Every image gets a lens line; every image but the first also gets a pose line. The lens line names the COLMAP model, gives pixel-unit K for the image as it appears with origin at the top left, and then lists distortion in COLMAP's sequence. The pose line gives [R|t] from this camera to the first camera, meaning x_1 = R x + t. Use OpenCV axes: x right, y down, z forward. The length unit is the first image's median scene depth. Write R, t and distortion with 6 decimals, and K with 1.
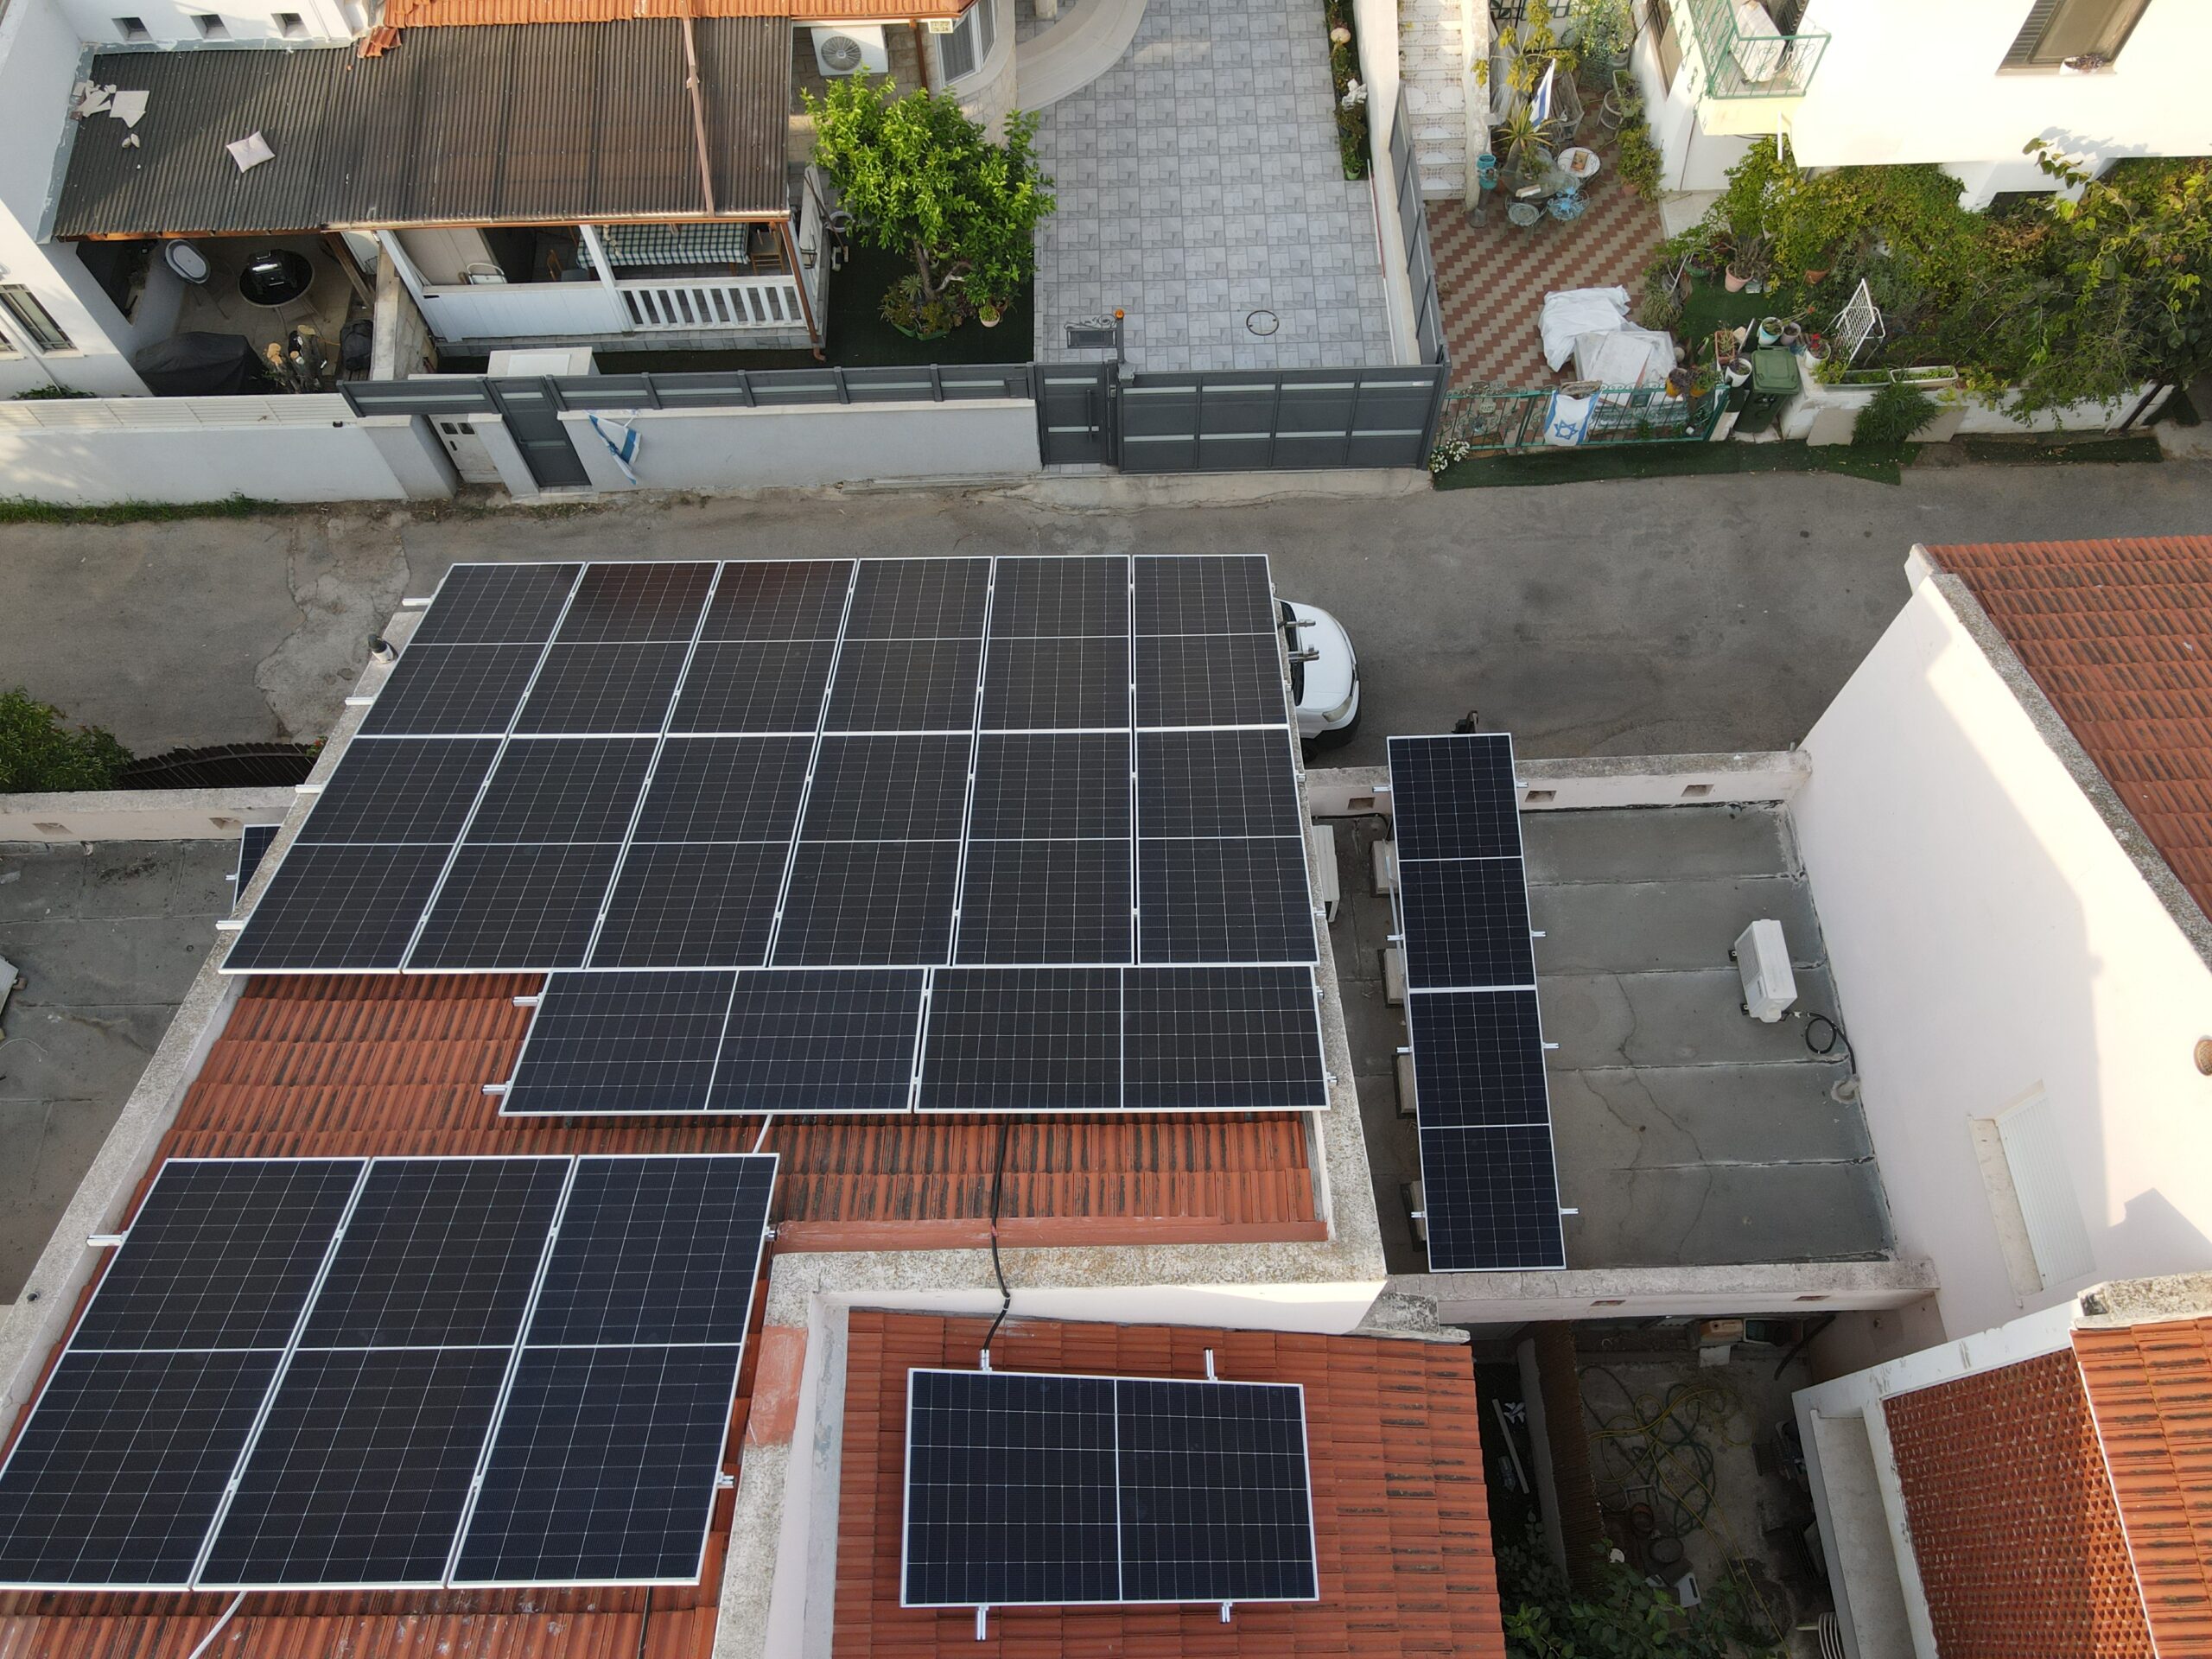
lens RADIAL K [[1628.0, 0, 1111.4], [0, 1628.0, 828.3], [0, 0, 1]] dist [-0.001560, 0.026384]
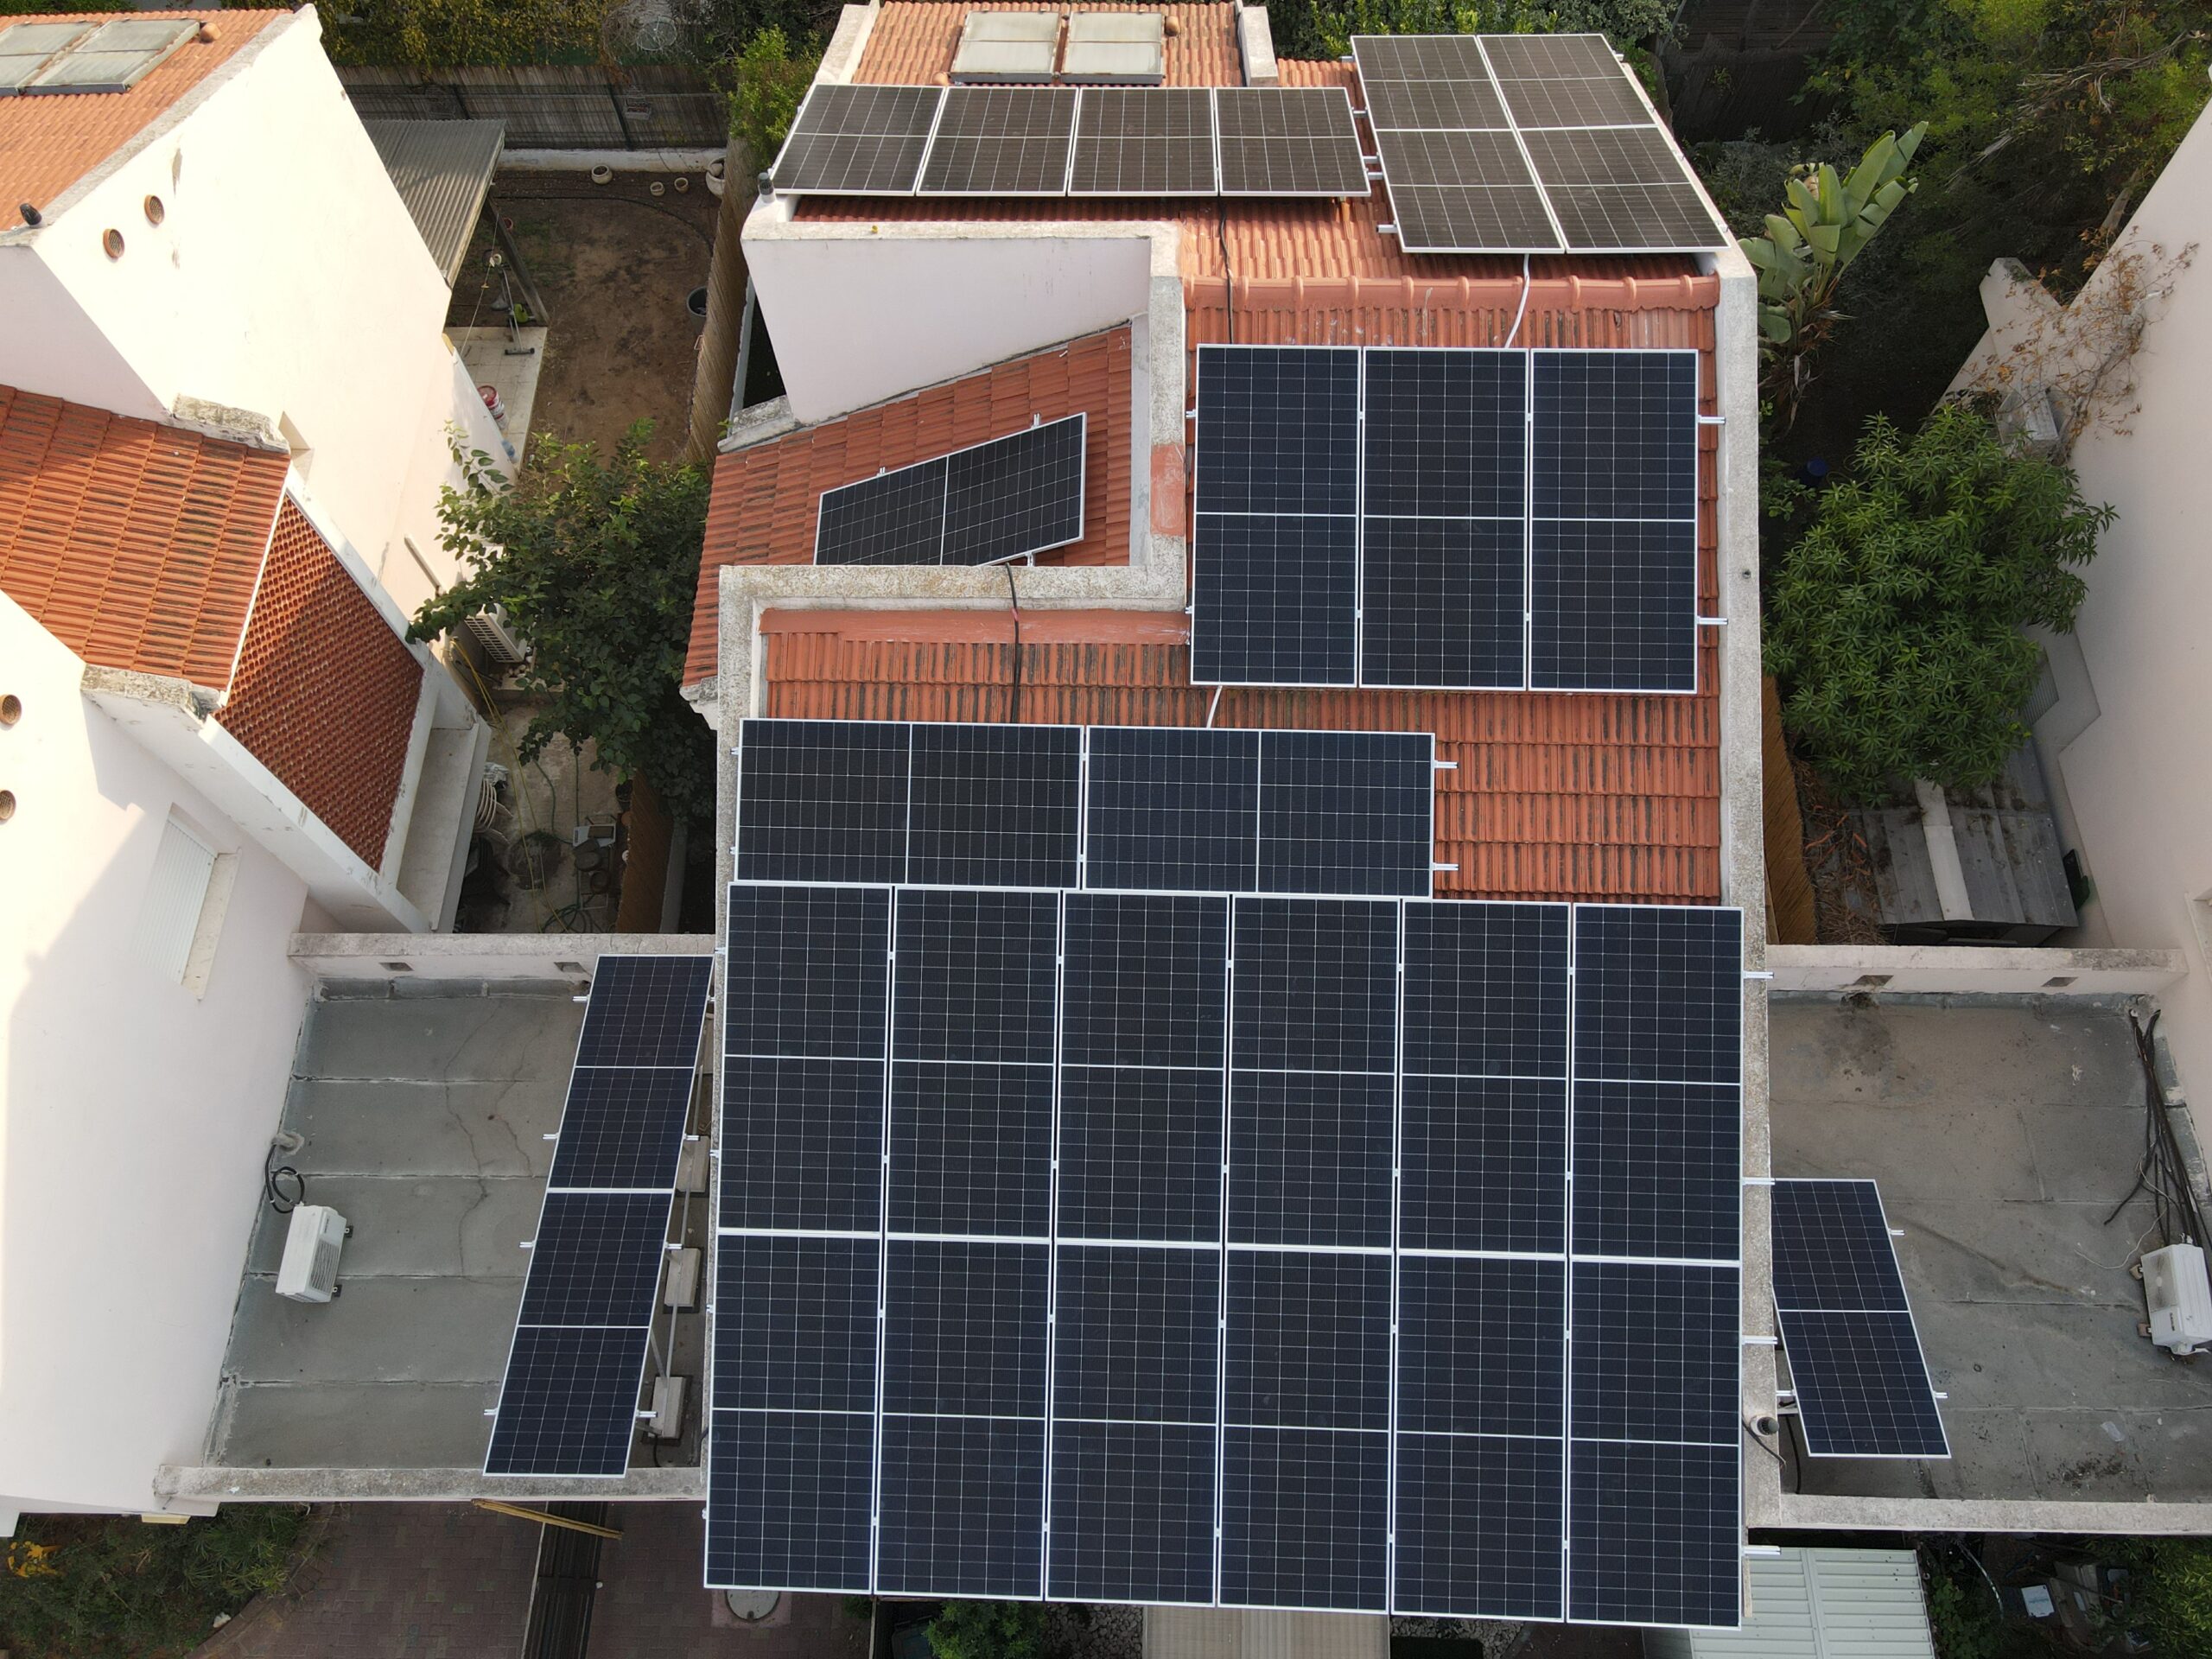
lens RADIAL K [[1628.0, 0, 1111.4], [0, 1628.0, 828.3], [0, 0, 1]] dist [-0.001560, 0.026384]
pose [[-0.998652, -0.018711, 0.048417, -0.092700], [0.049507, -0.623663, 0.780124, -0.373013], [0.015599, 0.781469, 0.623749, 0.144056]]
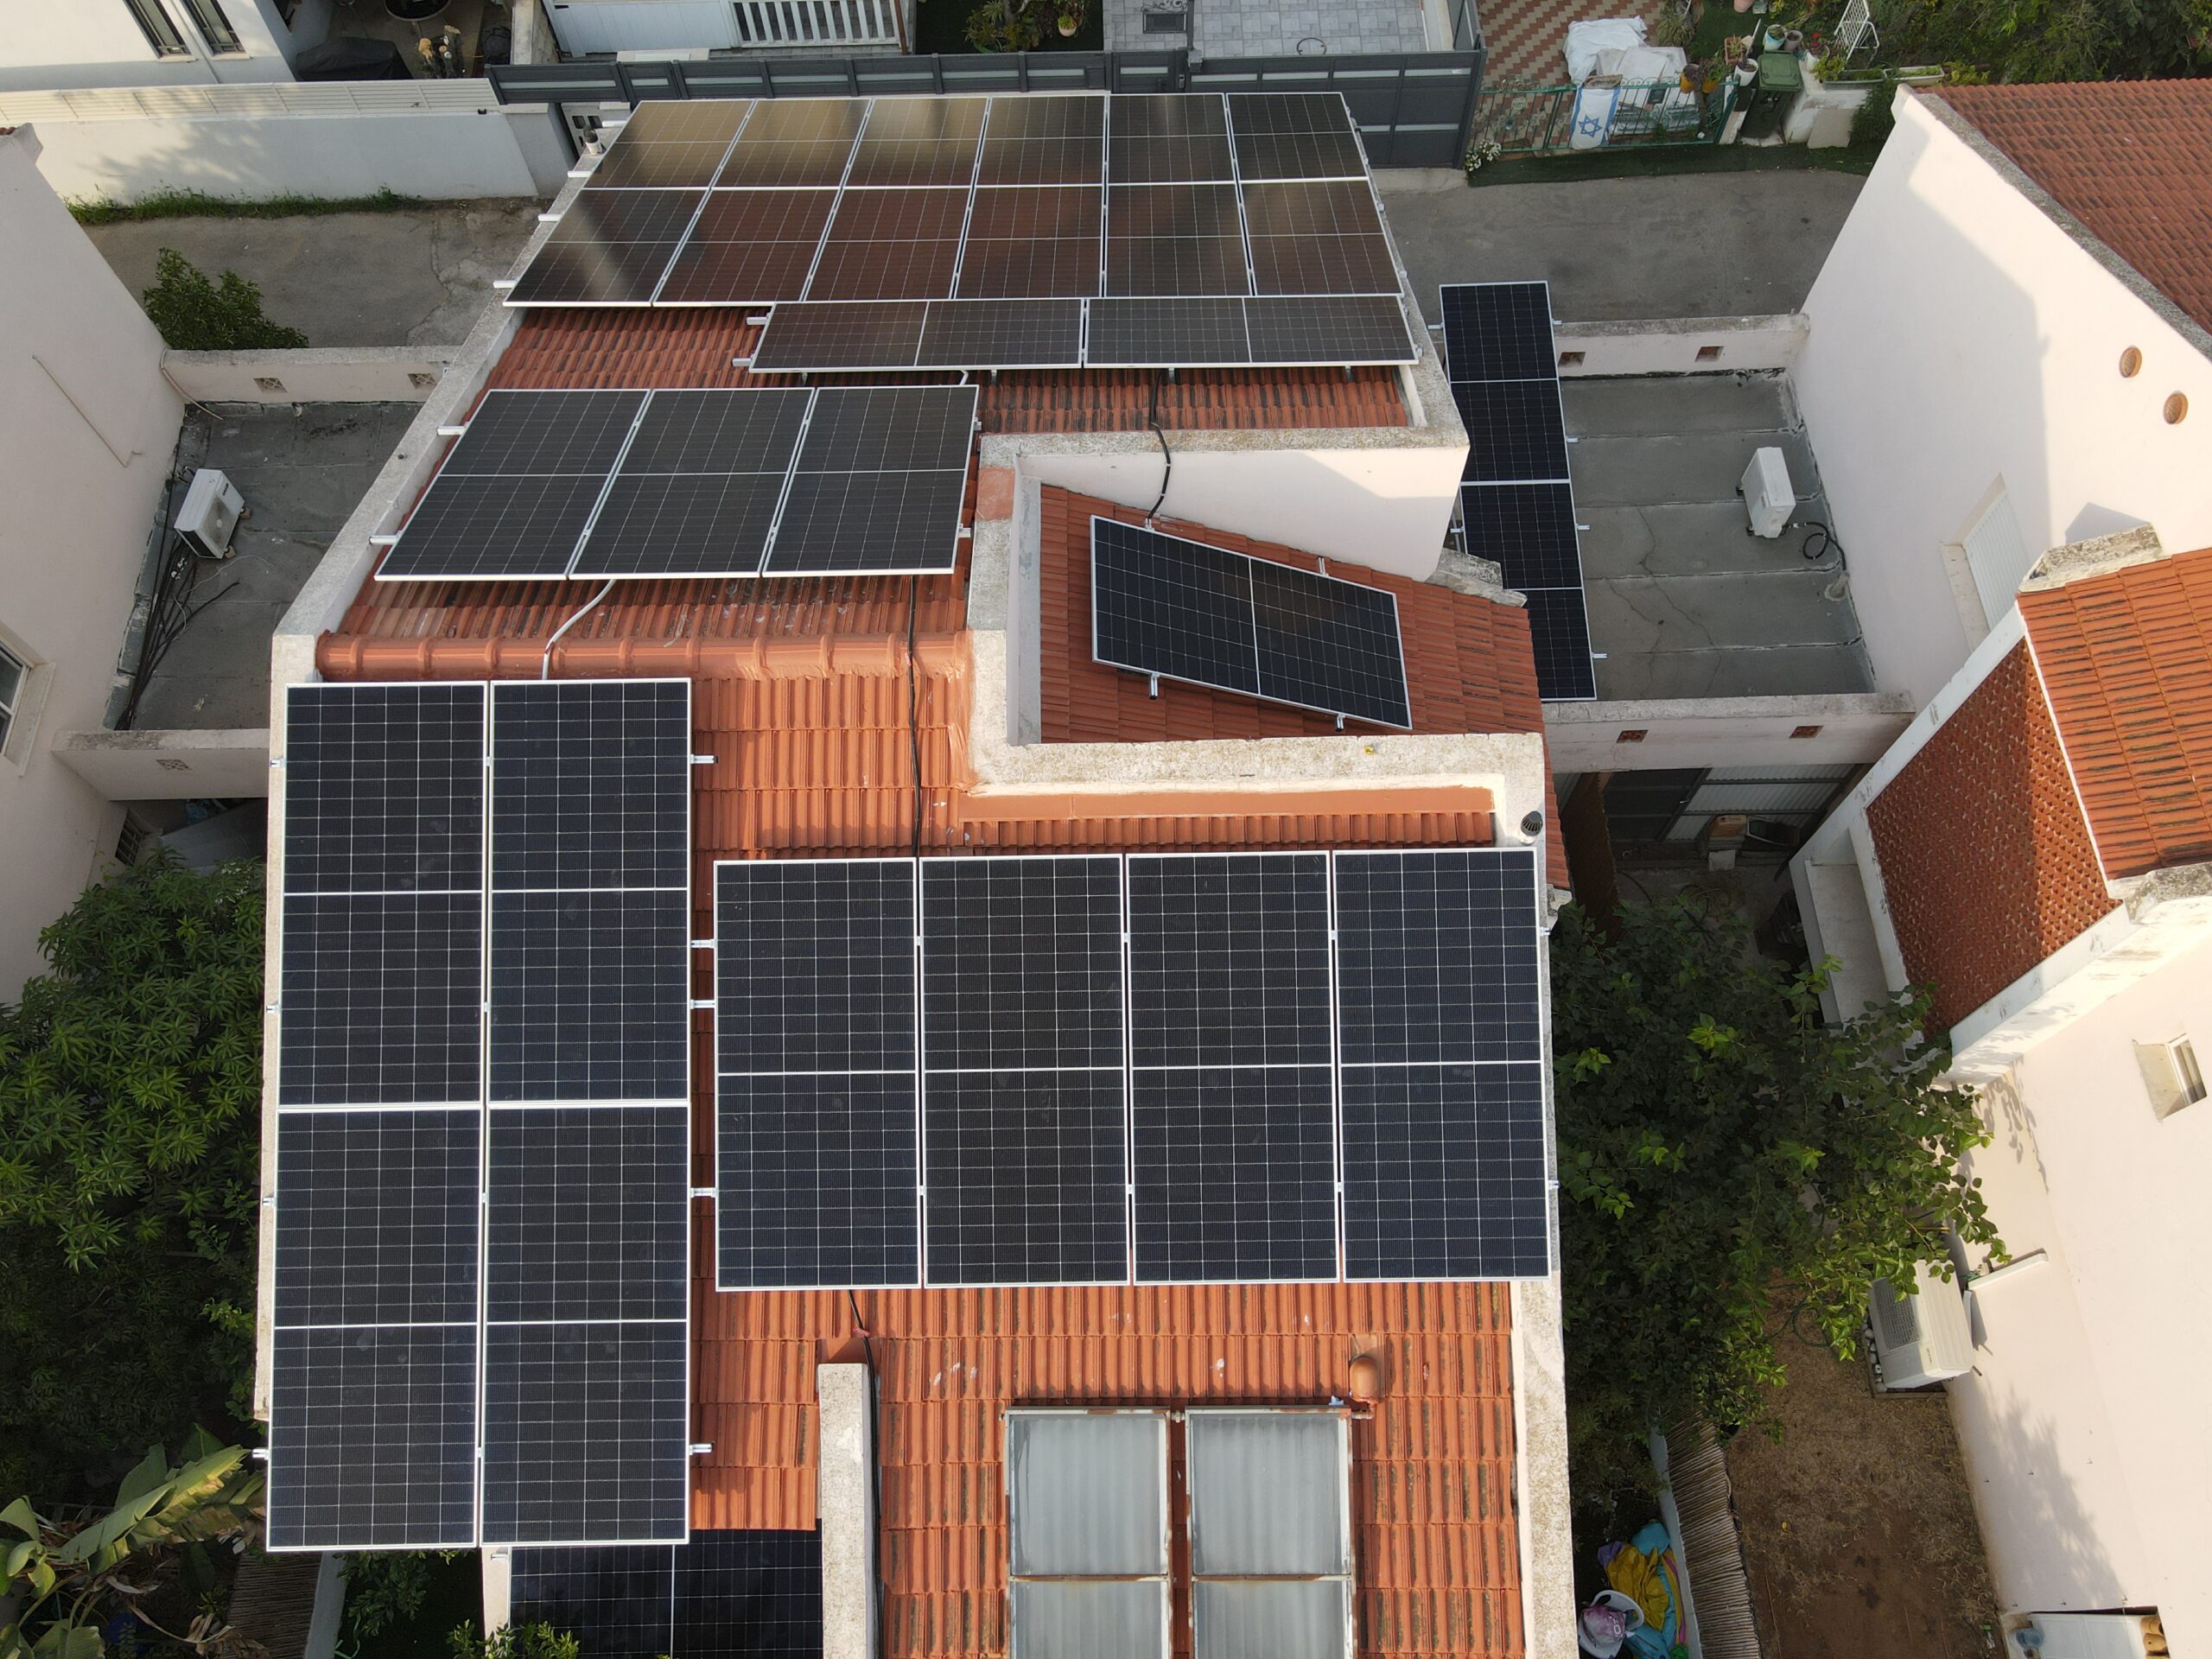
lens RADIAL K [[1628.0, 0, 1111.4], [0, 1628.0, 828.3], [0, 0, 1]] dist [-0.001560, 0.026384]
pose [[0.999997, 0.002519, -0.000622, -0.045424], [-0.002518, 0.999997, 0.000757, 0.242994], [0.000624, -0.000755, 1.000000, -0.112594]]
